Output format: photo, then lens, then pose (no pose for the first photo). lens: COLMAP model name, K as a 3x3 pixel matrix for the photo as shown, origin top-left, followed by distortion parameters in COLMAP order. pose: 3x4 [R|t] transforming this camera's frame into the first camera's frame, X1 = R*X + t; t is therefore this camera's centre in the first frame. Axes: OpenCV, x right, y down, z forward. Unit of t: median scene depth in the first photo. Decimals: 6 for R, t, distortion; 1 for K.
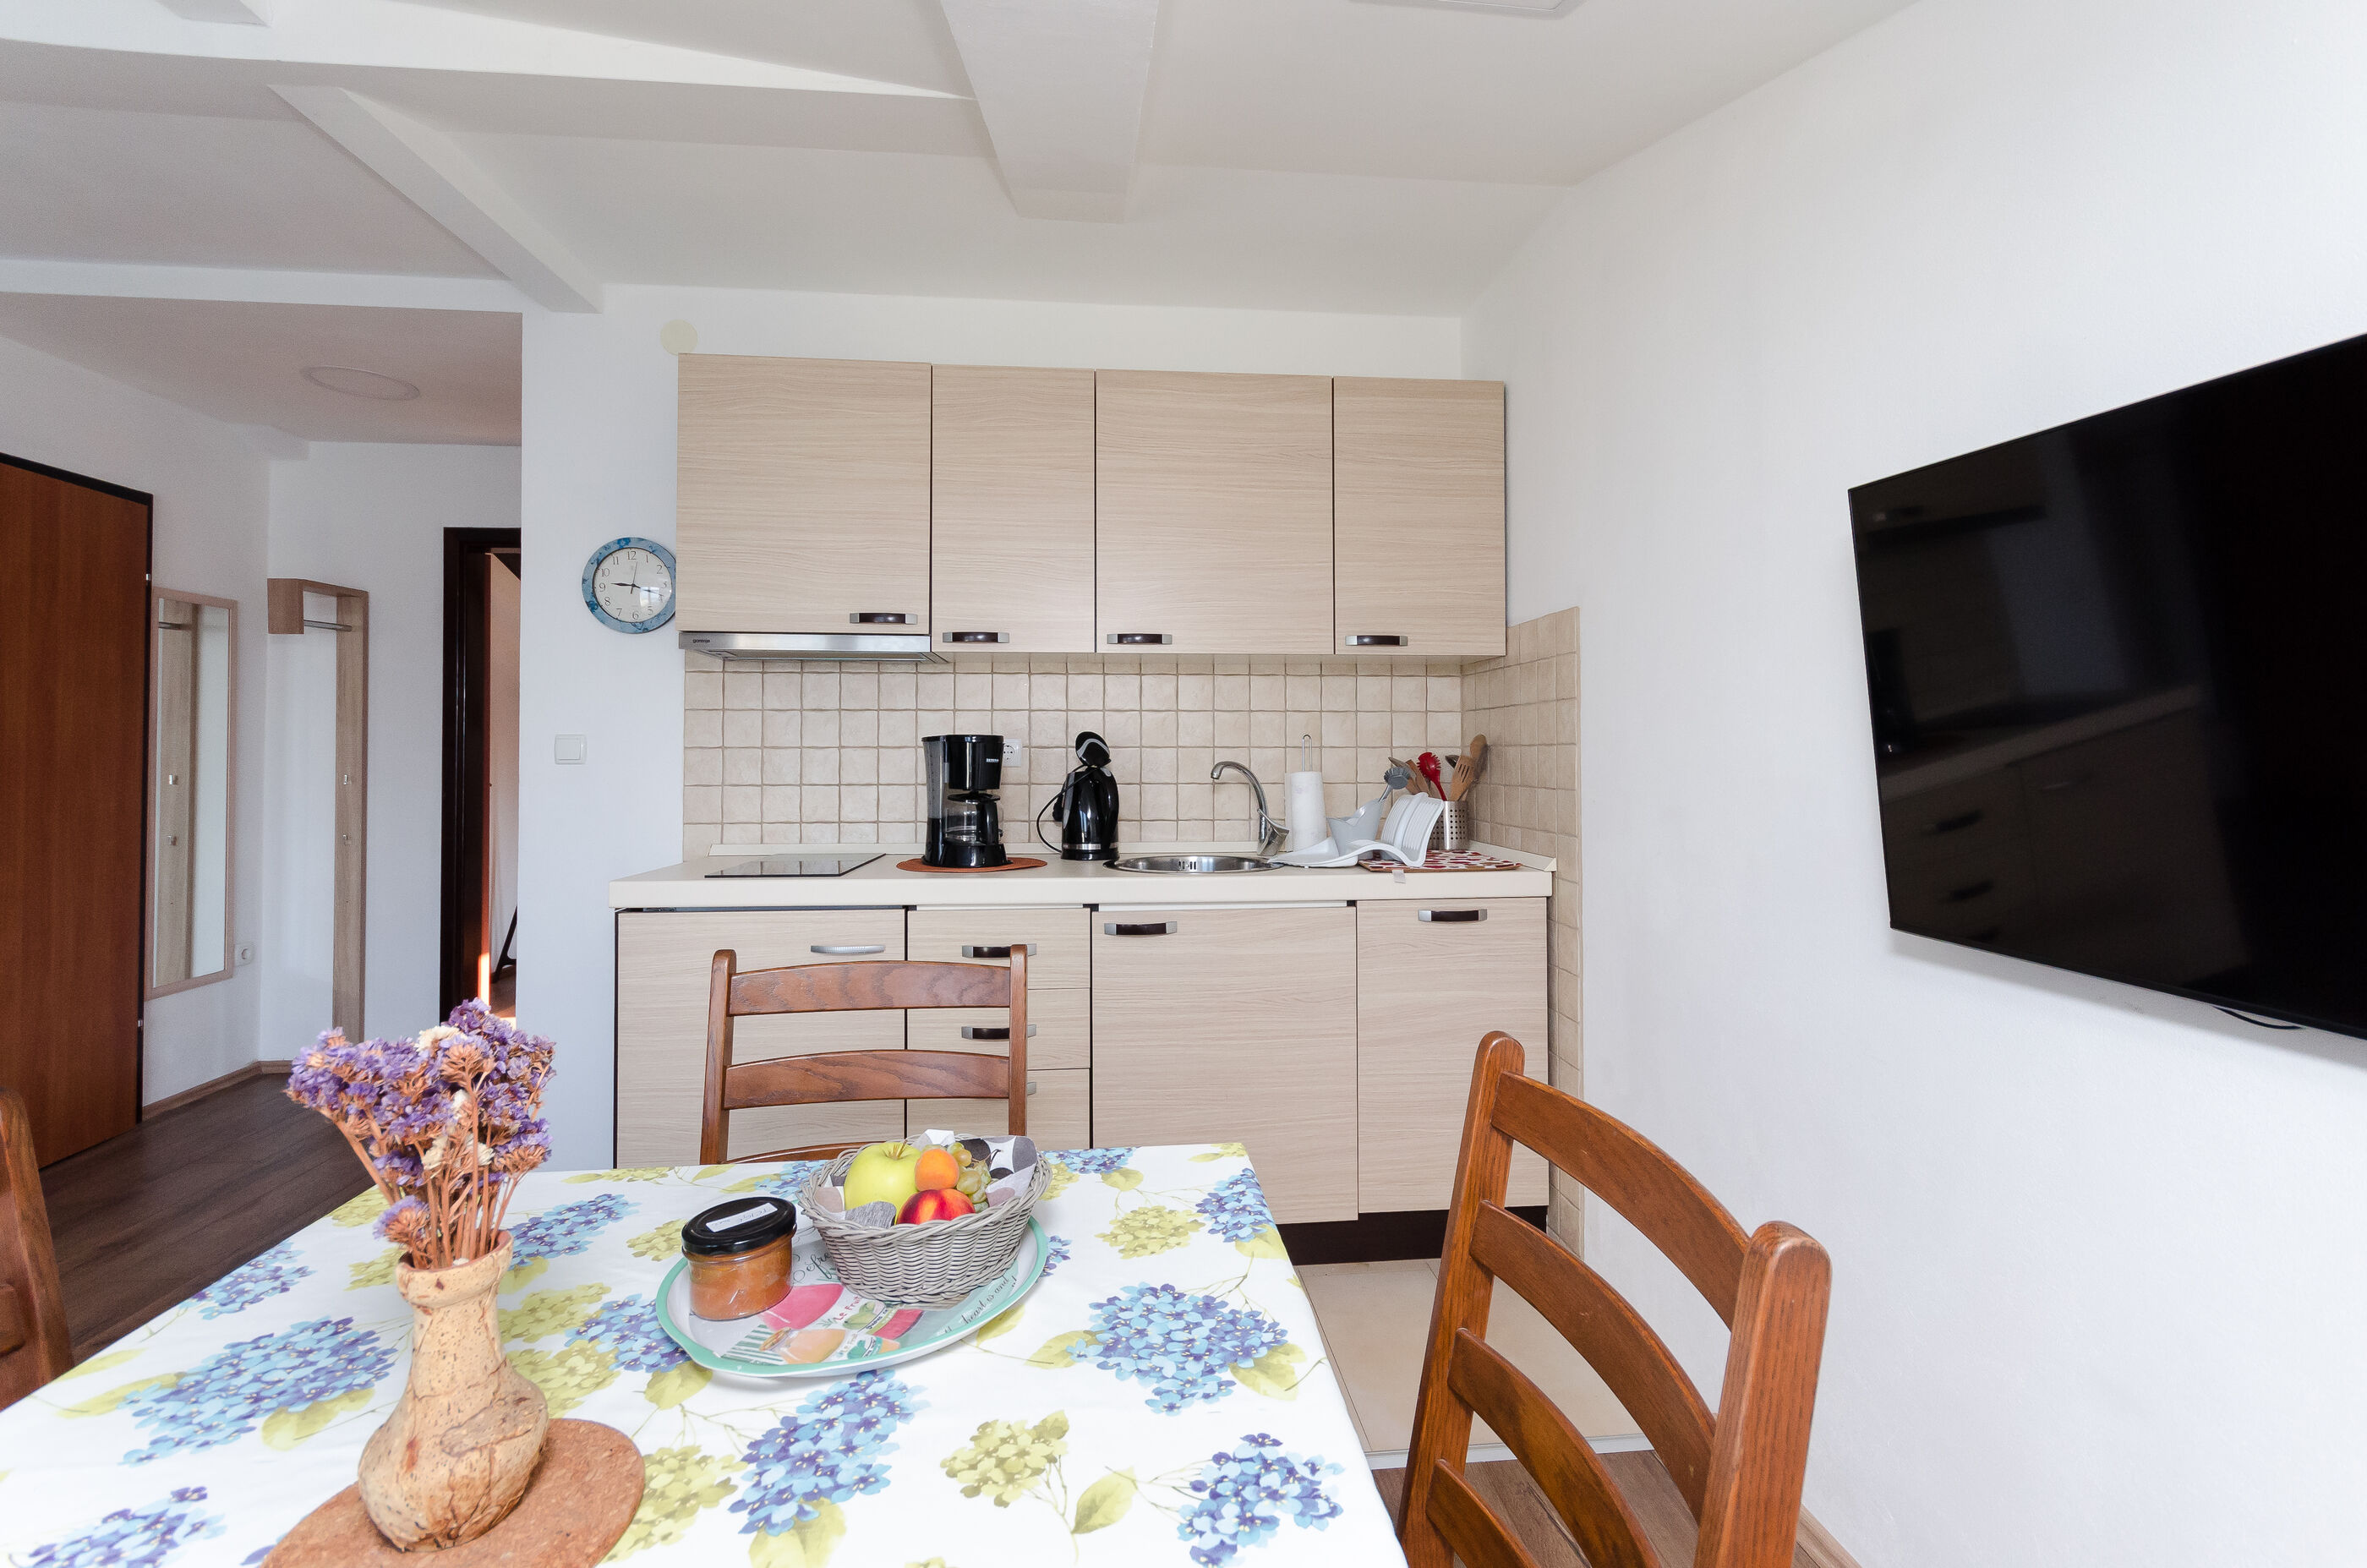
lens RADIAL K [[1075.4, 0, 1189.7], [0, 1075.4, 792.0], [0, 0, 1]] dist [-0.004589, 0.003915]
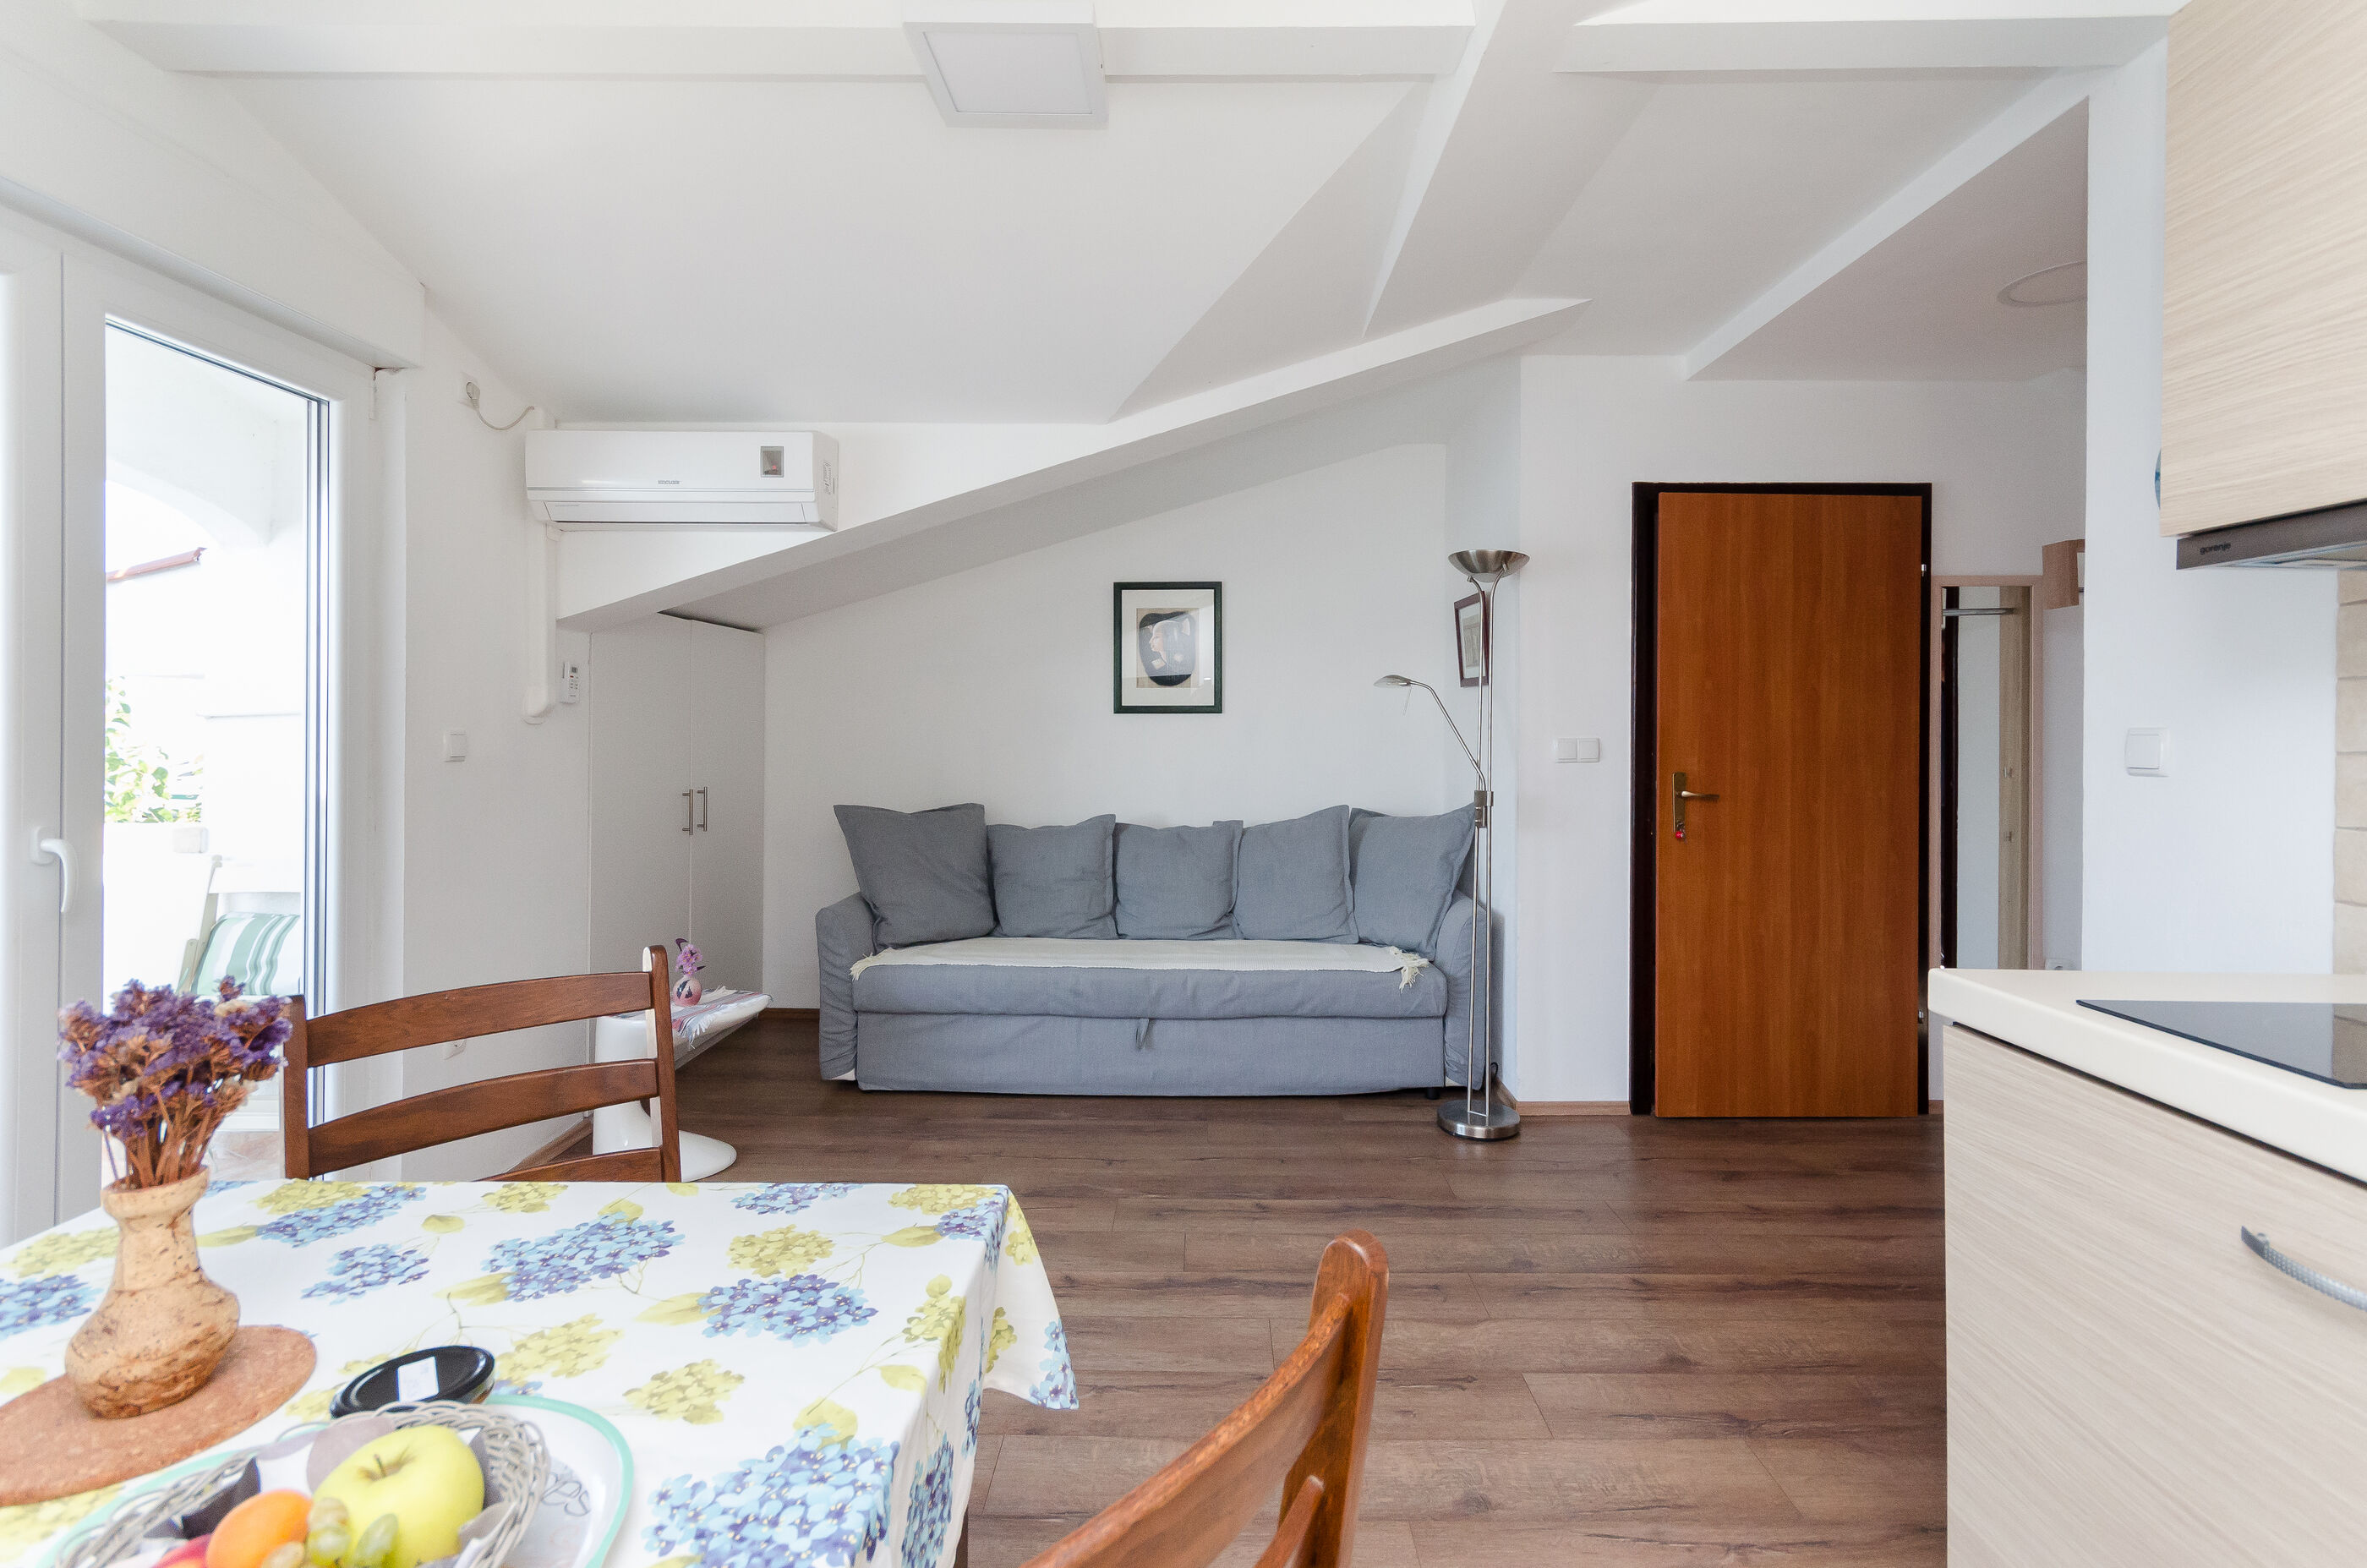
lens RADIAL K [[1075.4, 0, 1221.5], [0, 1075.4, 730.3], [0, 0, 1]] dist [-0.004589, 0.003915]
pose [[-0.097984, 0.004247, -0.995179, 0.243968], [-0.044825, 0.998957, 0.008676, -0.086144], [0.994178, 0.045459, -0.097692, 1.360012]]
